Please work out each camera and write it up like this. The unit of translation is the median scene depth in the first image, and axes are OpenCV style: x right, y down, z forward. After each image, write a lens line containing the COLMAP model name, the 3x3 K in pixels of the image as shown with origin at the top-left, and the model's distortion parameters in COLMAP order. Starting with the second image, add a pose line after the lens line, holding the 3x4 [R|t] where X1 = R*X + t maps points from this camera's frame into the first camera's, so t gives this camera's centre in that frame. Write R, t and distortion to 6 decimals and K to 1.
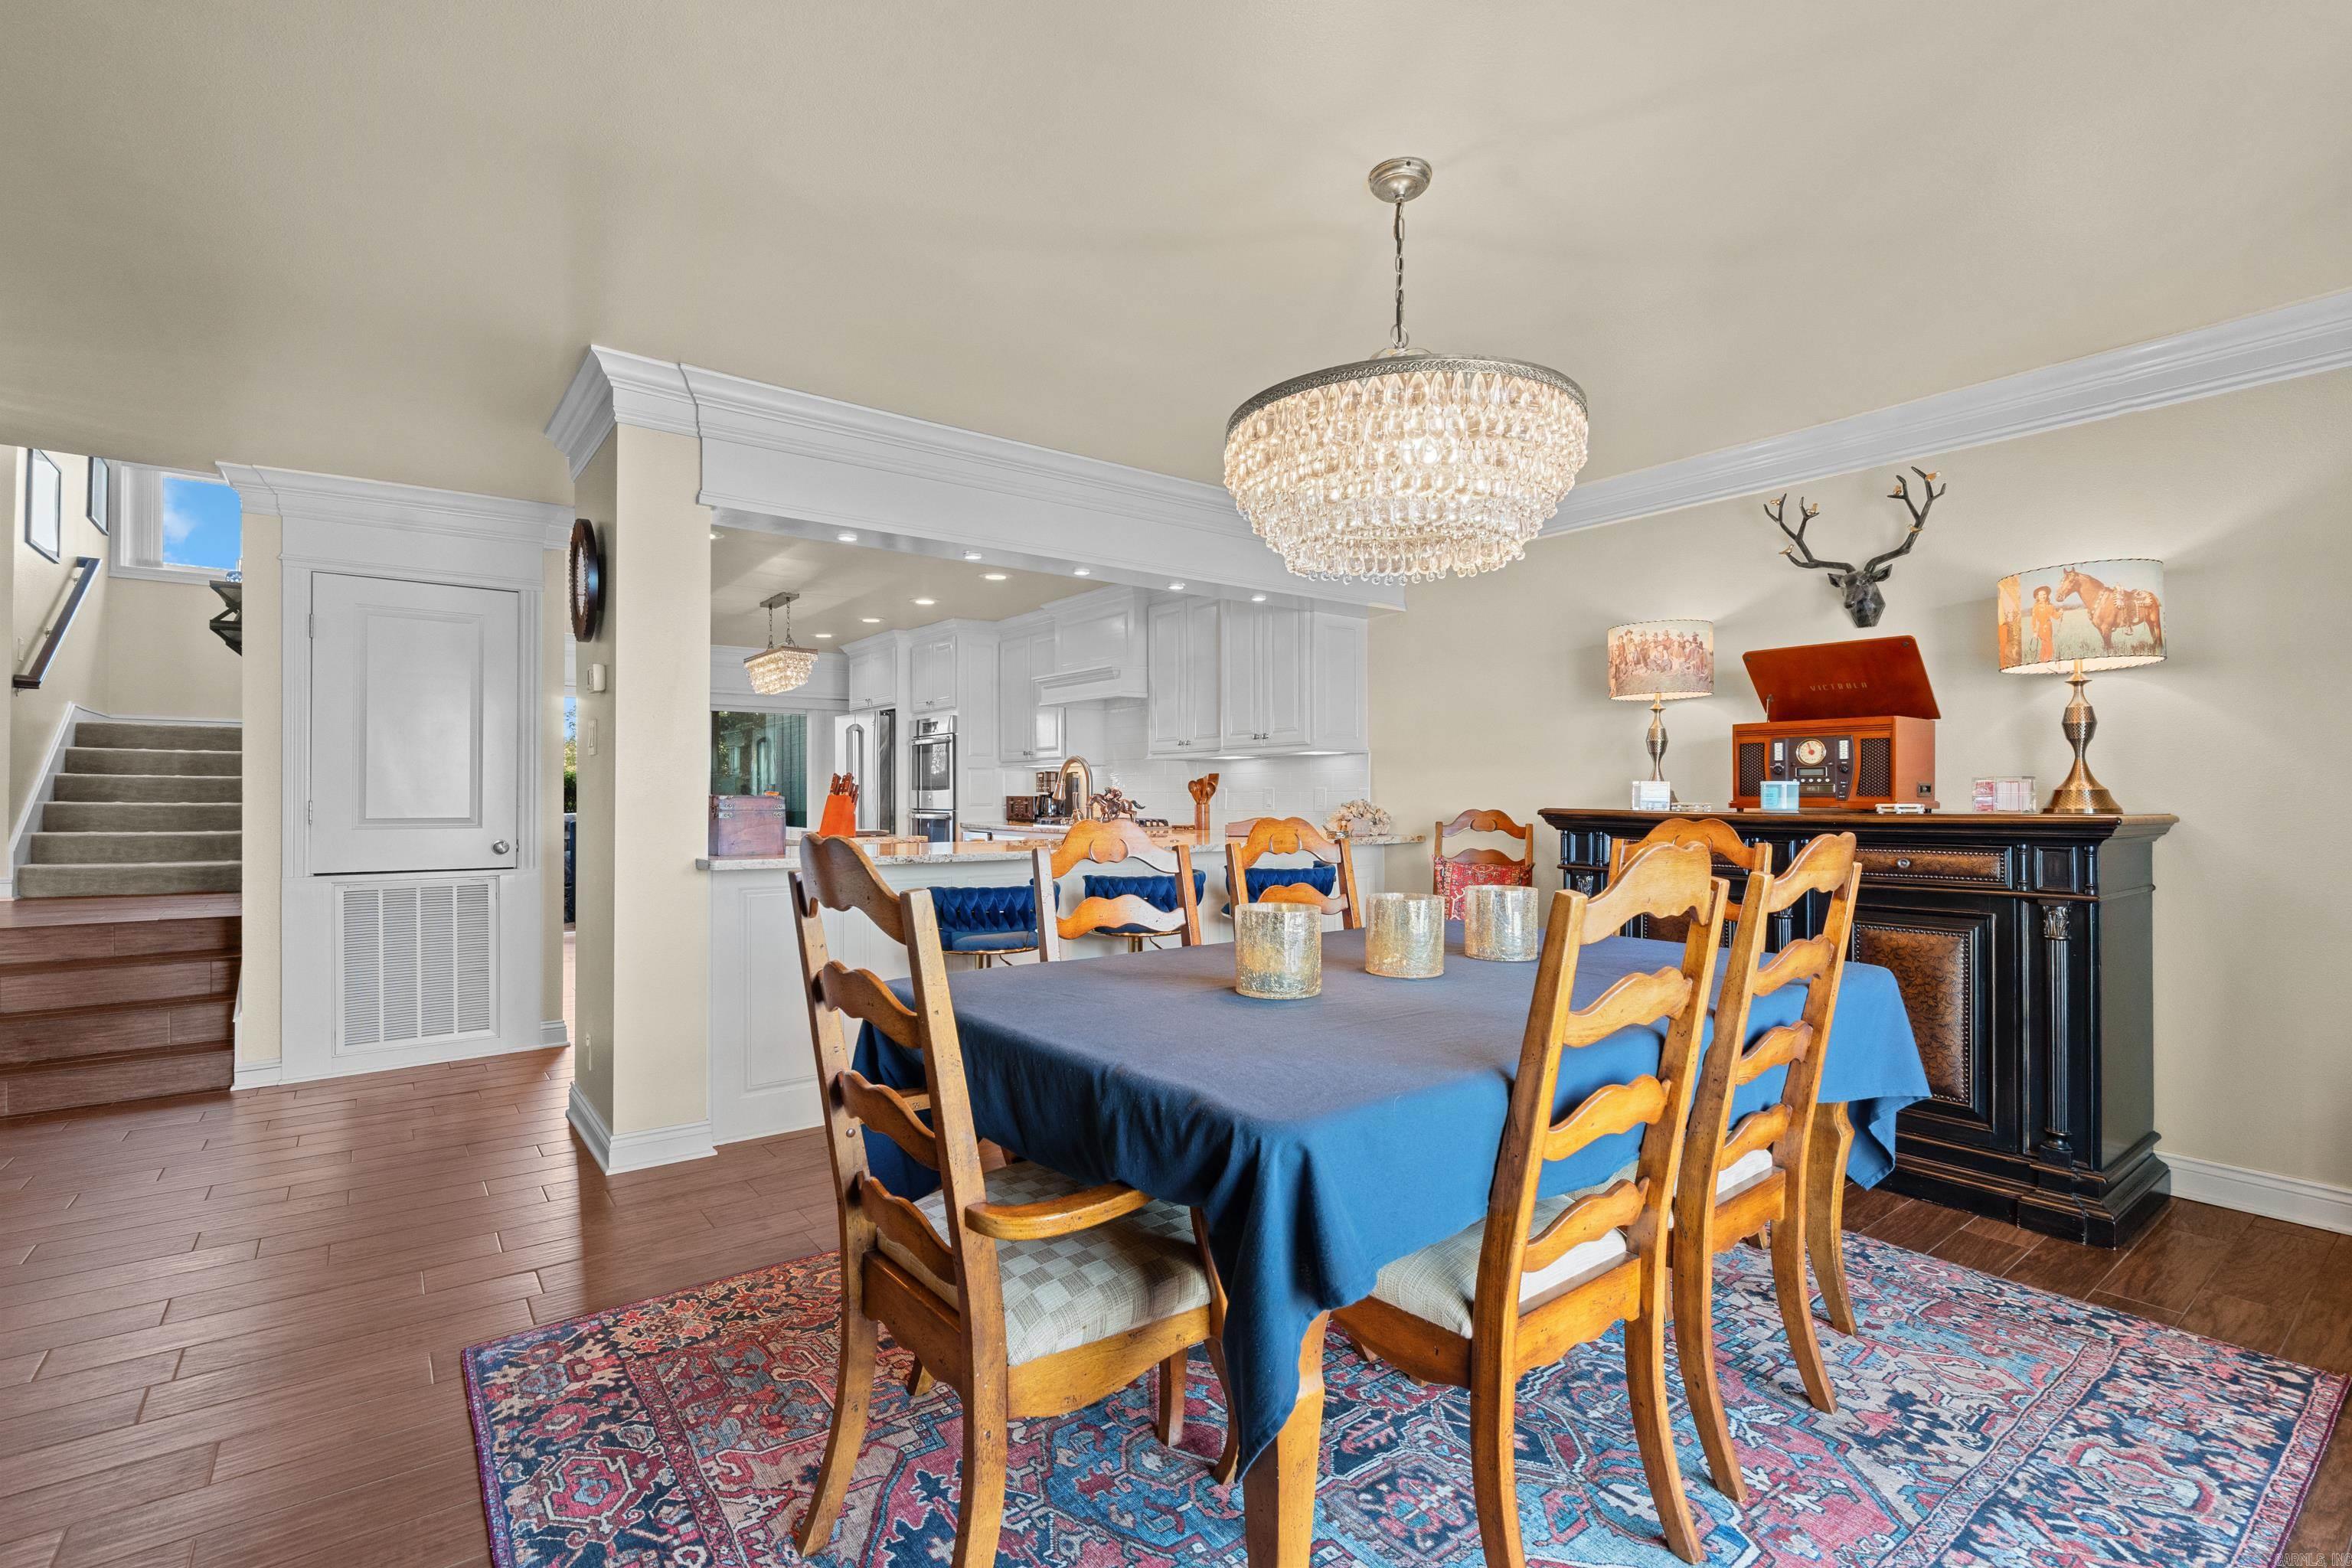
lens RADIAL K [[1076.3, 0, 1174.1], [0, 1076.3, 792.0], [0, 0, 1]] dist [-0.004044, 0.002088]
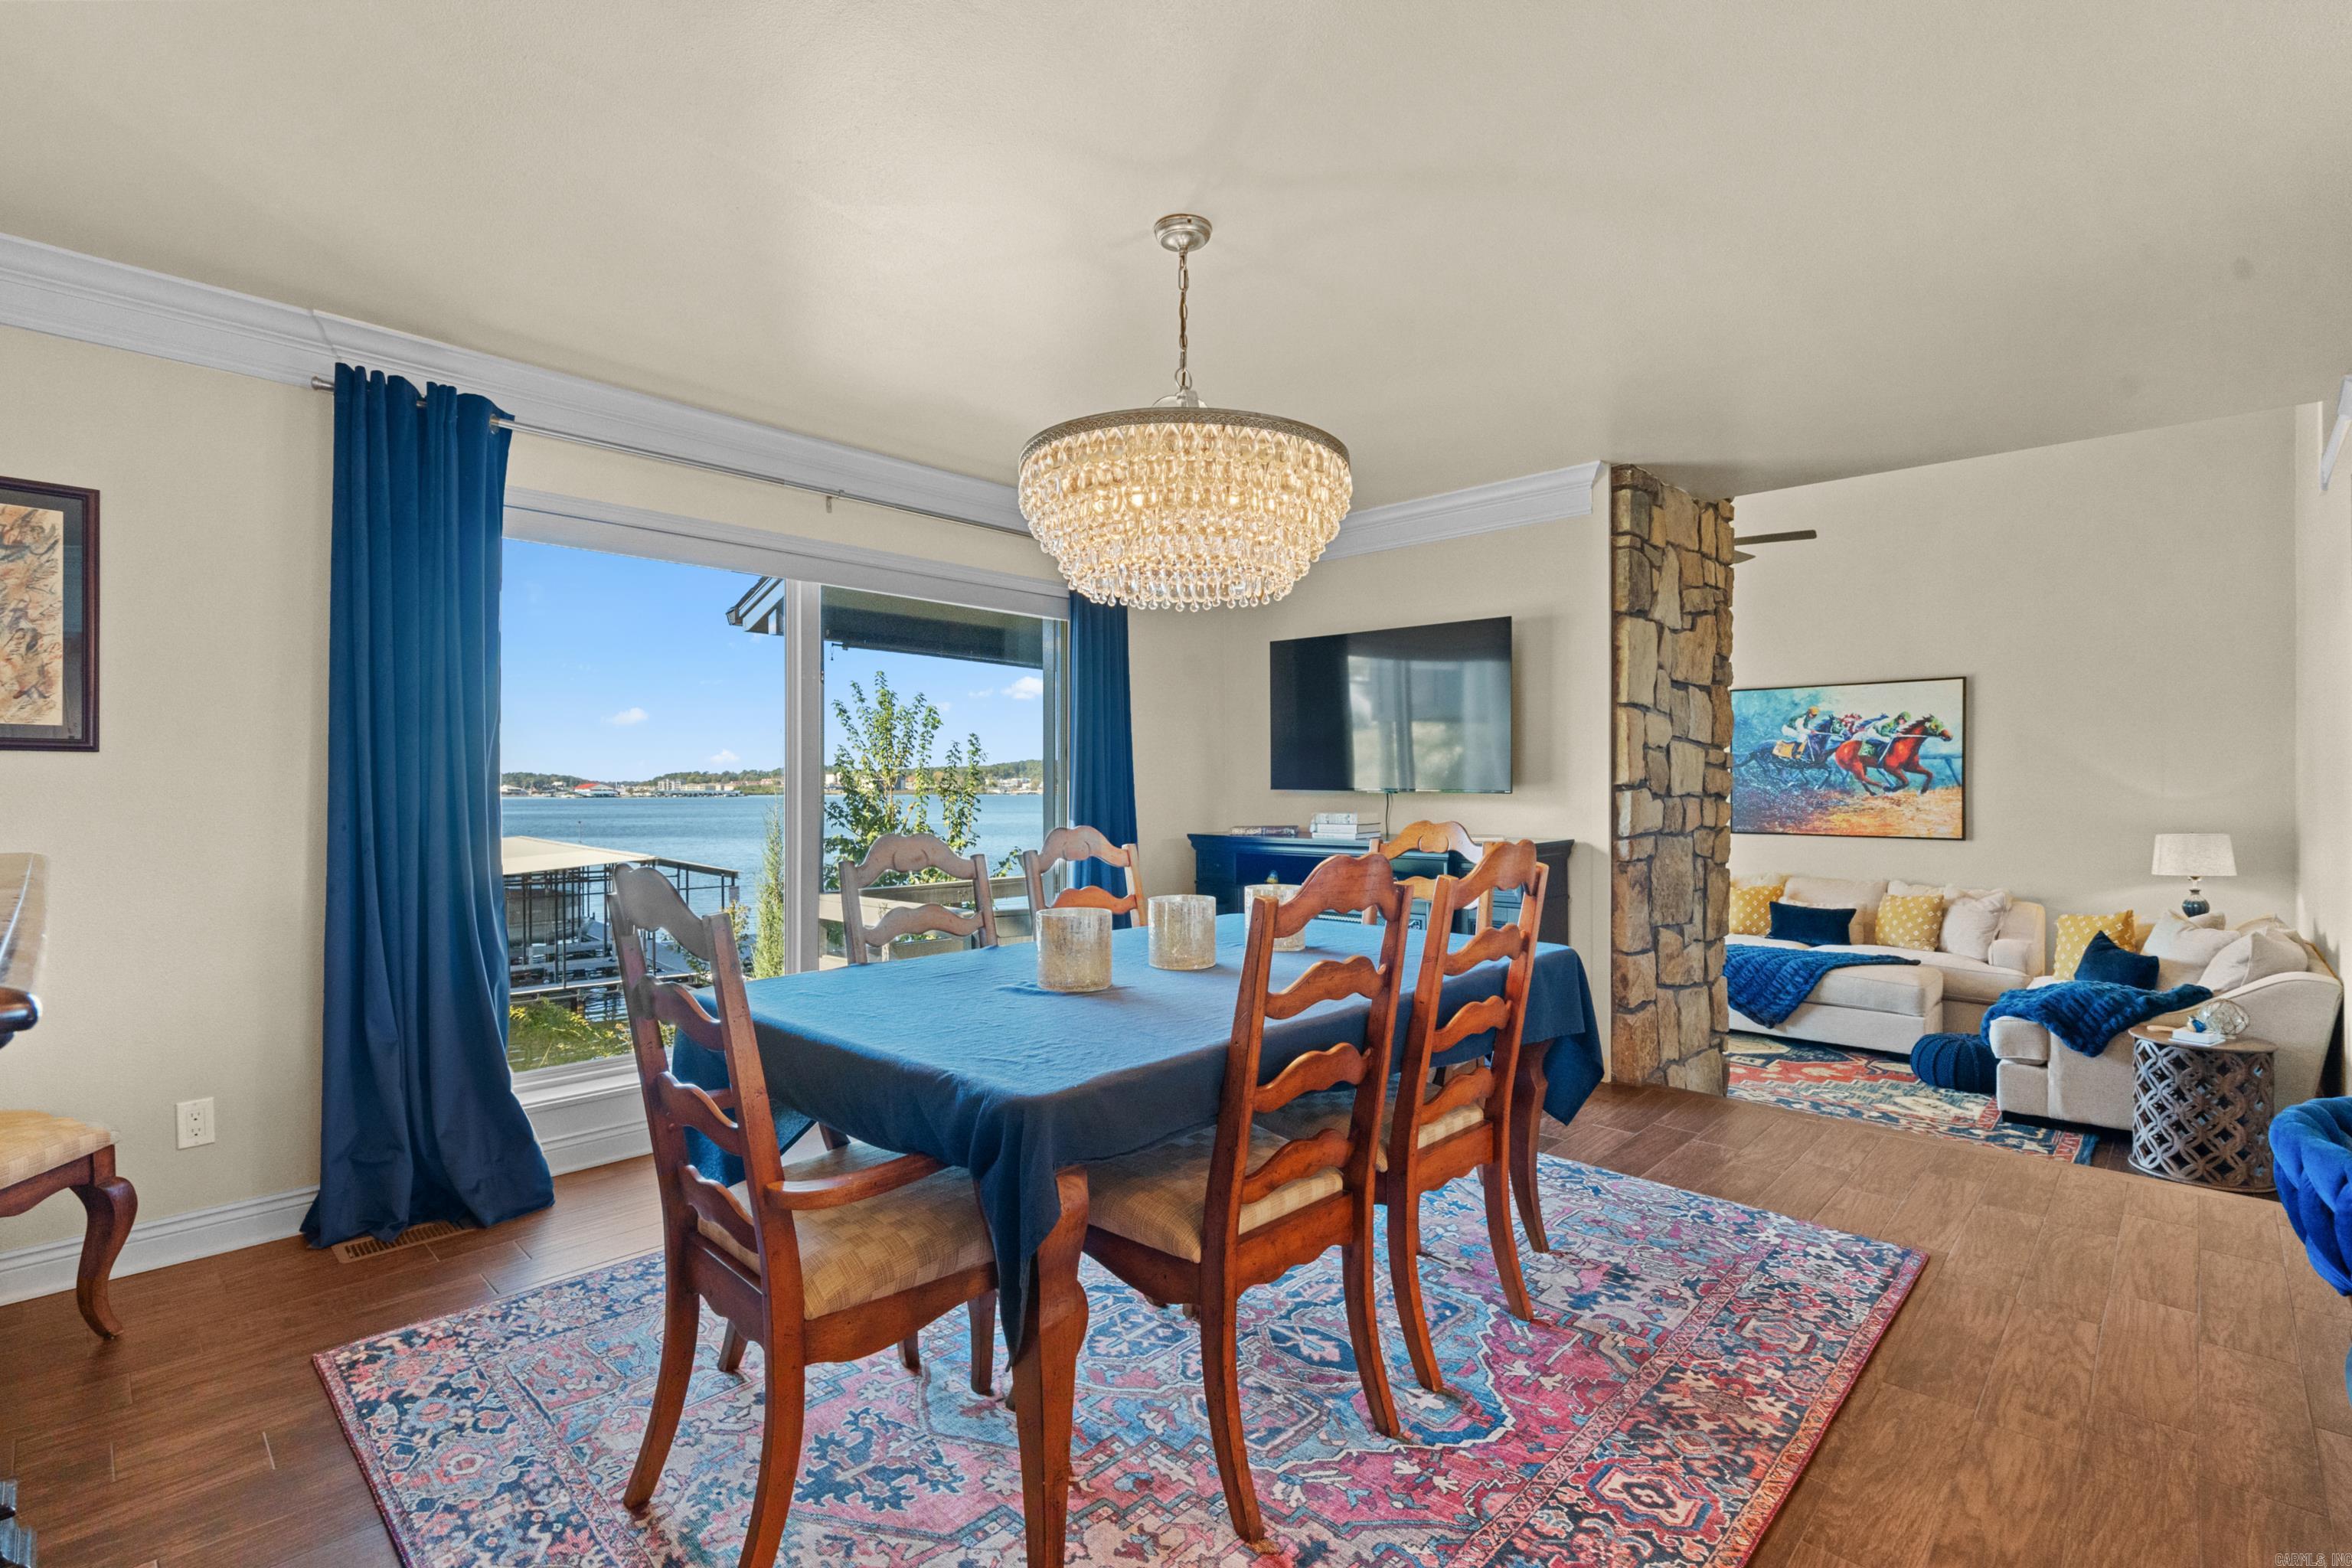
lens RADIAL K [[1076.3, 0, 1160.0], [0, 1076.3, 782.0], [0, 0, 1]] dist [-0.004044, 0.002088]
pose [[-0.988578, 0.001234, -0.150707, 0.435370], [0.002579, 0.999959, -0.008733, -0.024082], [0.150690, -0.009022, -0.988540, 2.323216]]
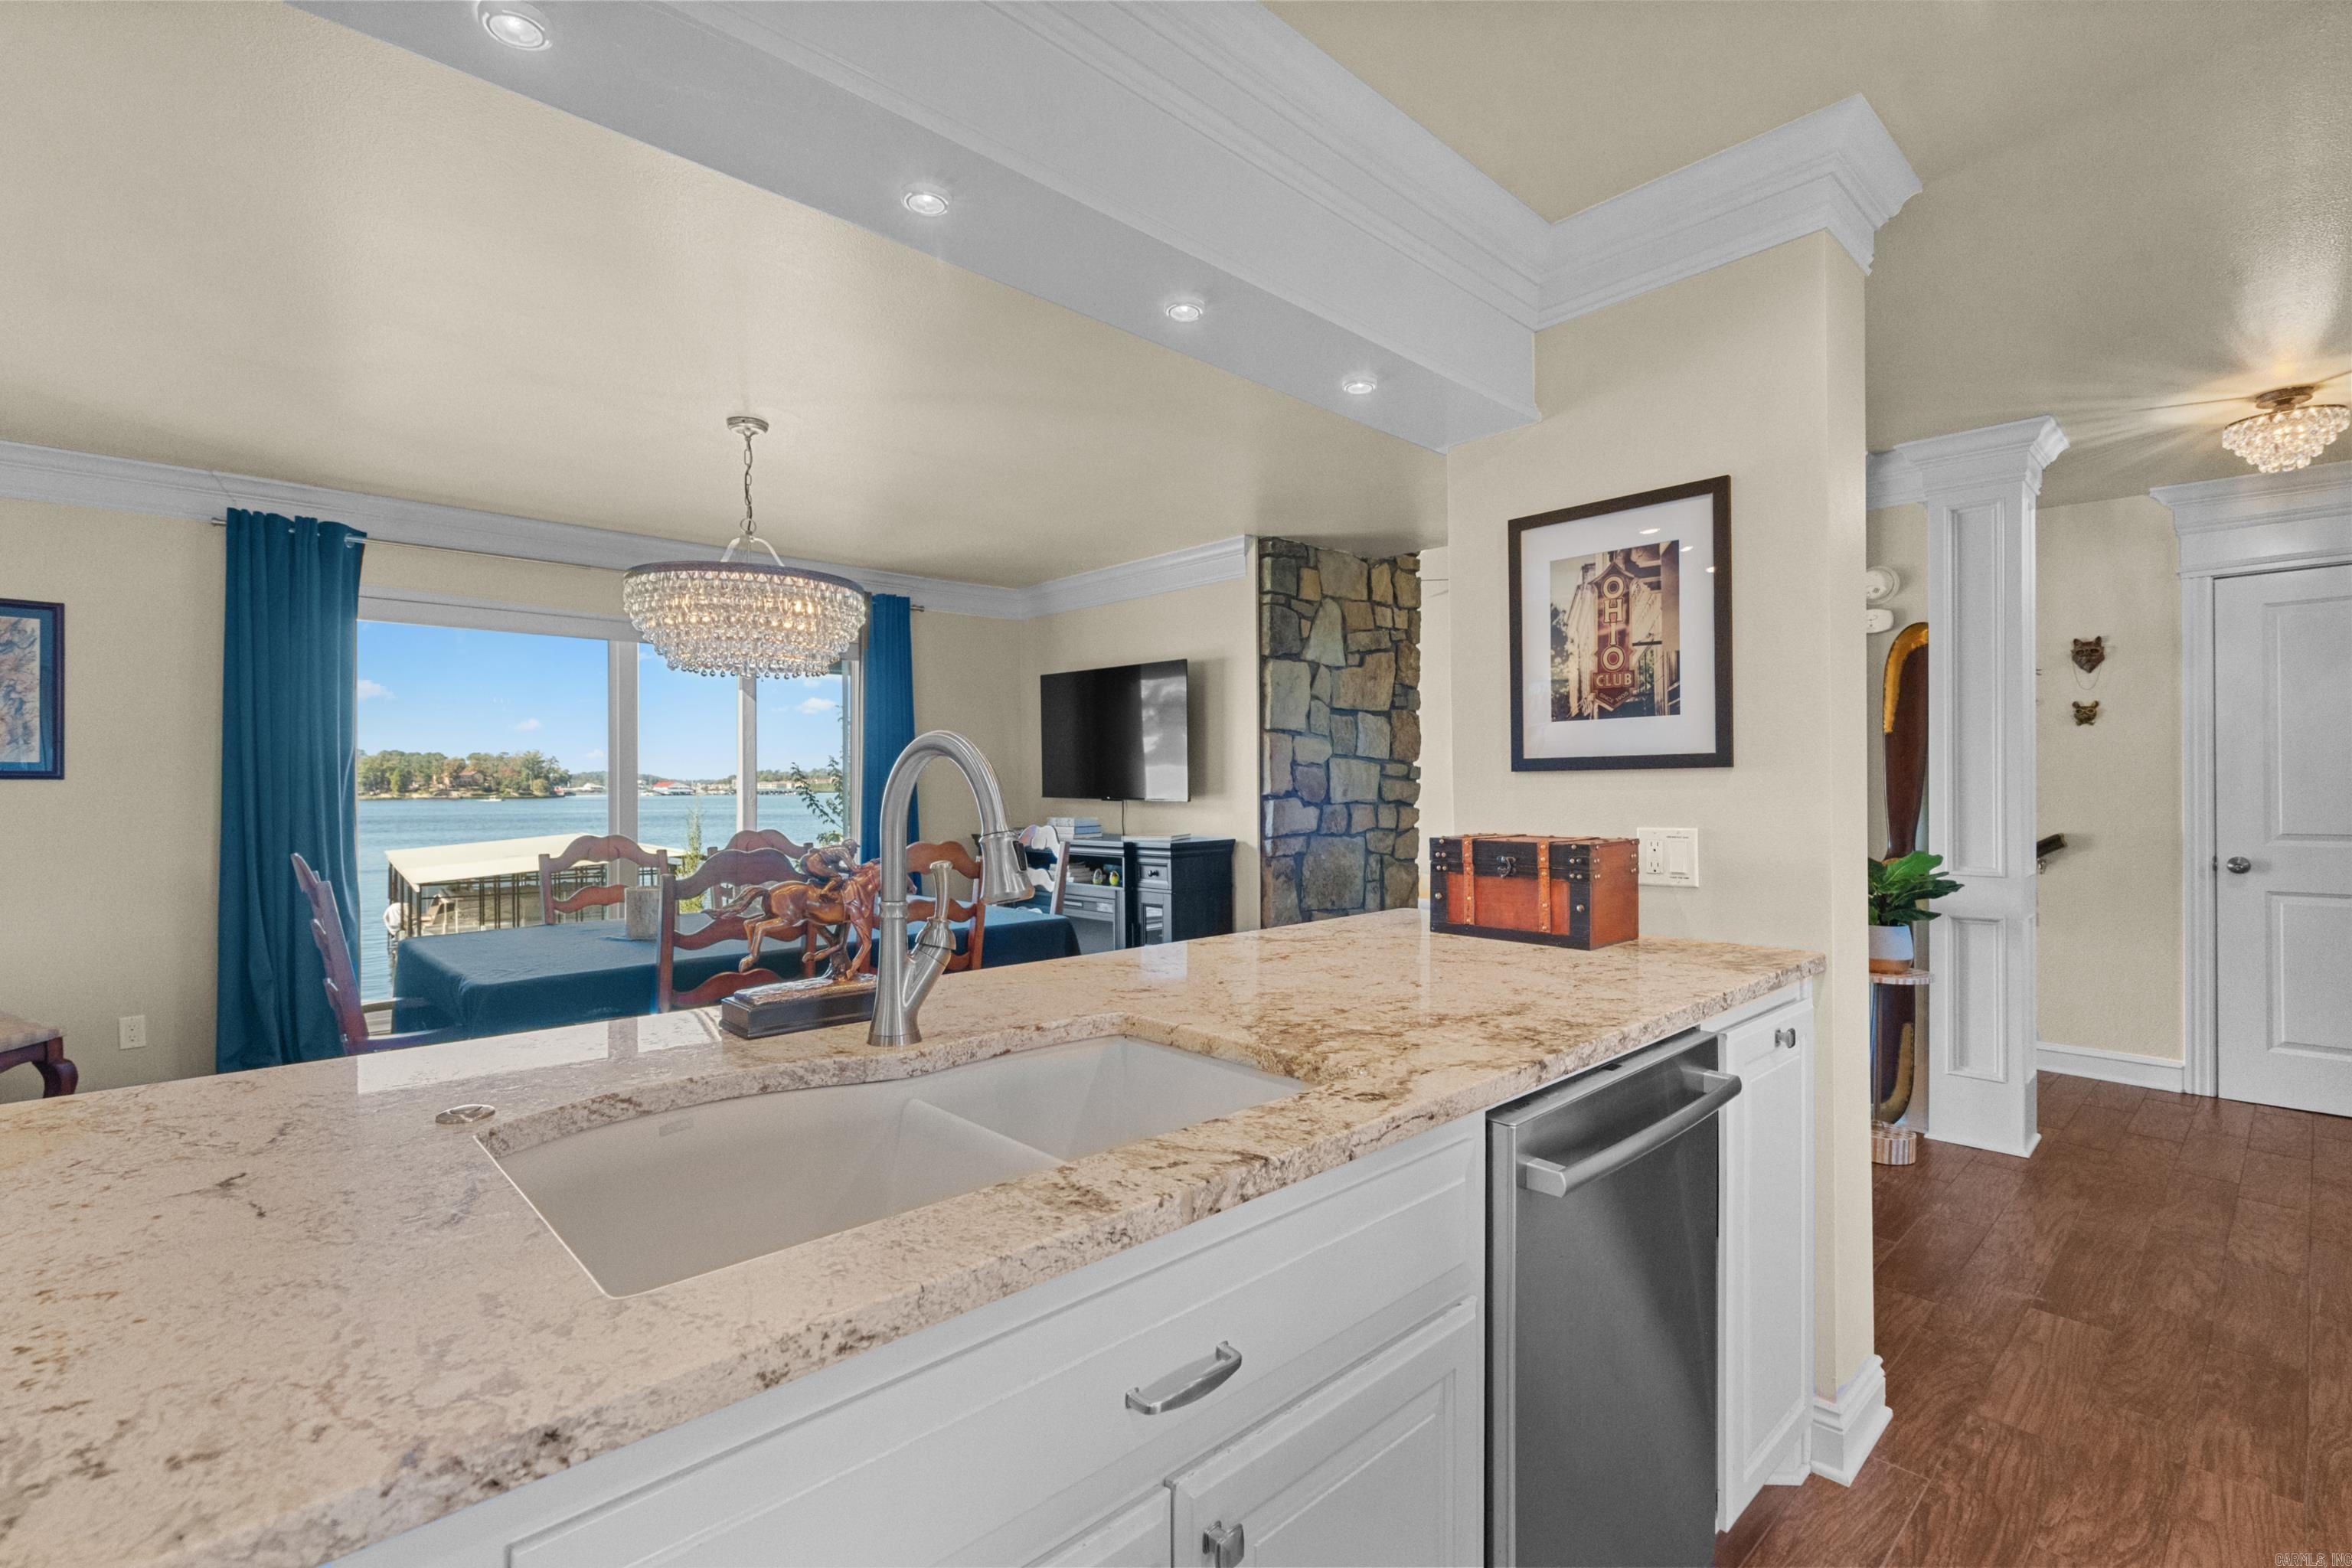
lens RADIAL K [[1076.3, 0, 1171.8], [0, 1076.3, 783.8], [0, 0, 1]] dist [-0.004044, 0.002088]
pose [[-0.995335, 0.003875, -0.096405, -0.294695], [0.004294, 0.999982, -0.004143, -0.051627], [0.096388, -0.004538, -0.995334, 2.966295]]
